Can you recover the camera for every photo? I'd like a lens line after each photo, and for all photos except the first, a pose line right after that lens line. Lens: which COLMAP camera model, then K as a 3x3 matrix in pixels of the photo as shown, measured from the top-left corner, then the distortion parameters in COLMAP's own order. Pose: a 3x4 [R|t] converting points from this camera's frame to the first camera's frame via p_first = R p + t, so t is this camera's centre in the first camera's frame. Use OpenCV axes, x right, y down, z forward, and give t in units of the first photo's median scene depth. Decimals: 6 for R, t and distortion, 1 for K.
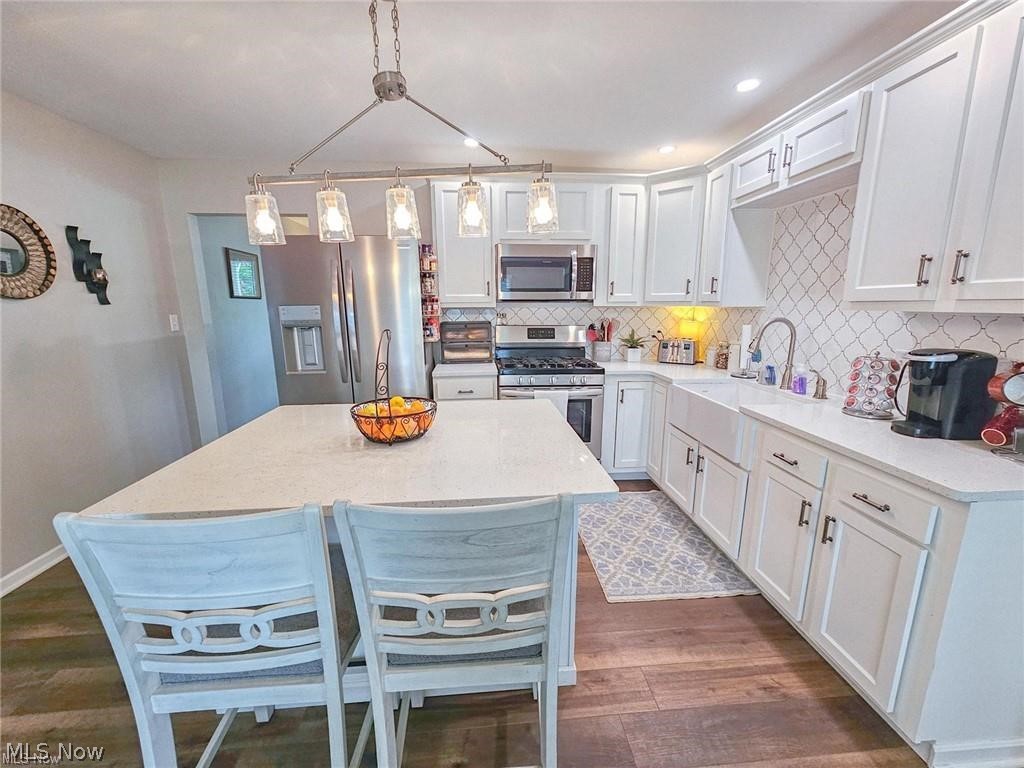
lens RADIAL K [[423.0, 0, 512.7], [0, 423.0, 386.9], [0, 0, 1]] dist [-0.002009, 0.000008]
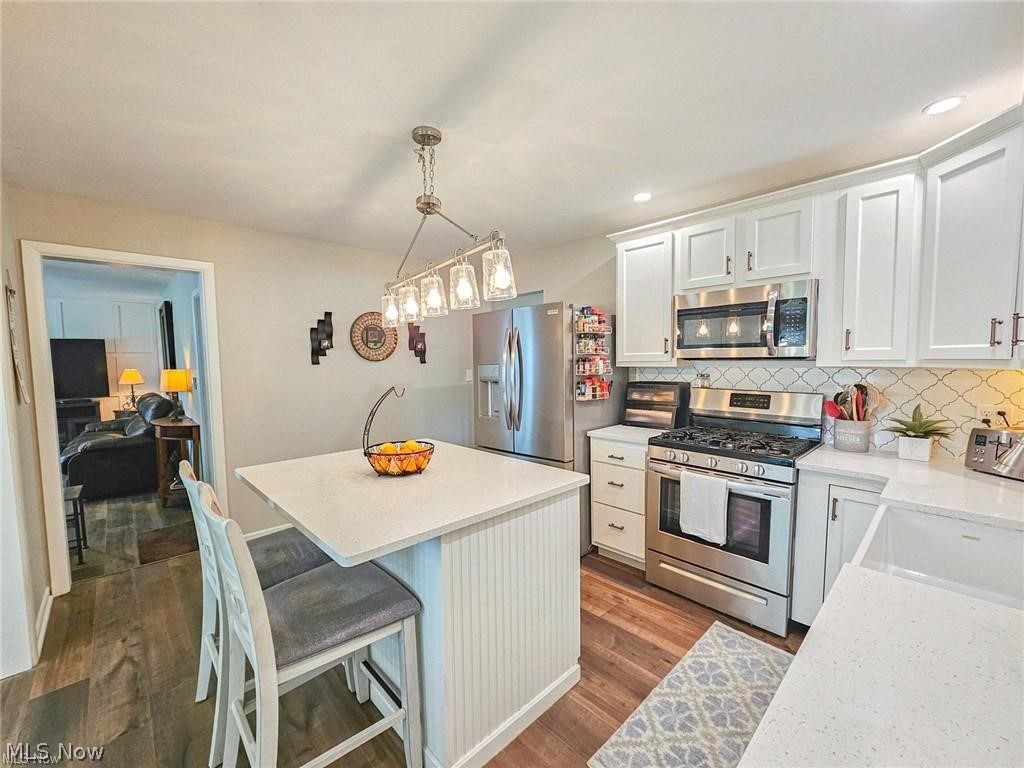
lens RADIAL K [[423.0, 0, 512.7], [0, 423.0, 386.9], [0, 0, 1]] dist [-0.002009, 0.000008]
pose [[0.624832, 0.045698, -0.779421, 0.441729], [-0.143218, 0.988055, -0.056882, -0.052808], [0.767511, 0.147169, 0.623913, 0.218414]]
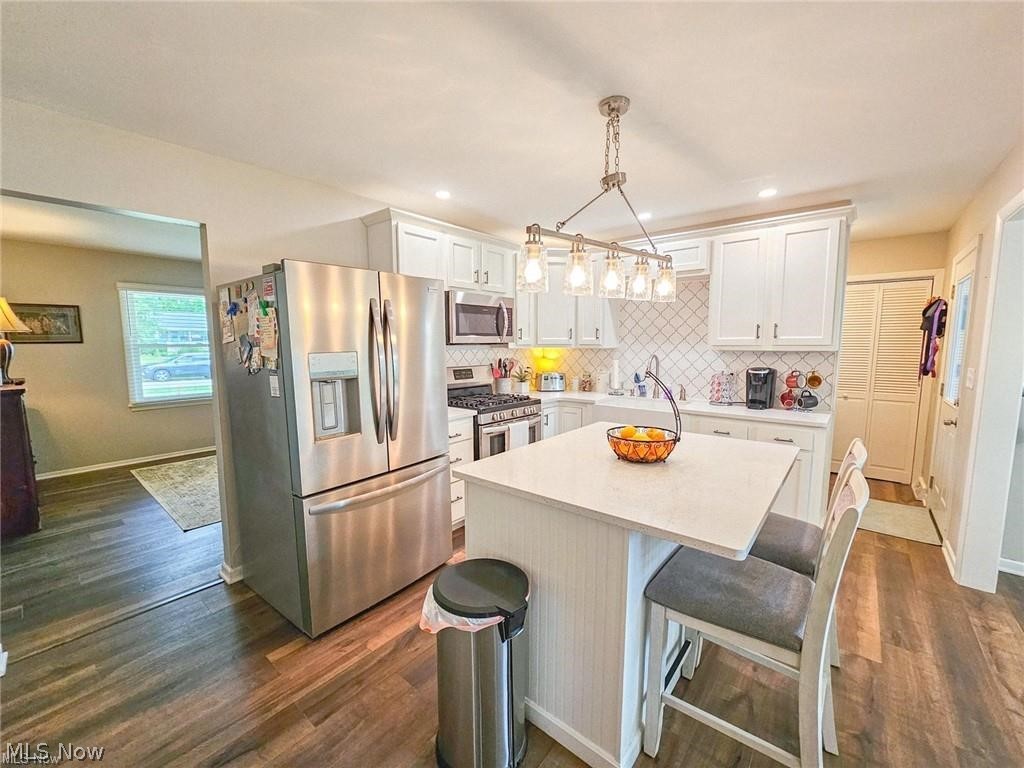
lens RADIAL K [[419.7, 0, 512.0], [0, 419.7, 384.0], [0, 0, 1]] dist [-0.001625, -0.000047]
pose [[0.704424, -0.070724, 0.706247, -0.675363], [0.139006, 0.989501, -0.039558, -0.047798], [-0.696034, 0.126038, 0.706860, 0.187948]]
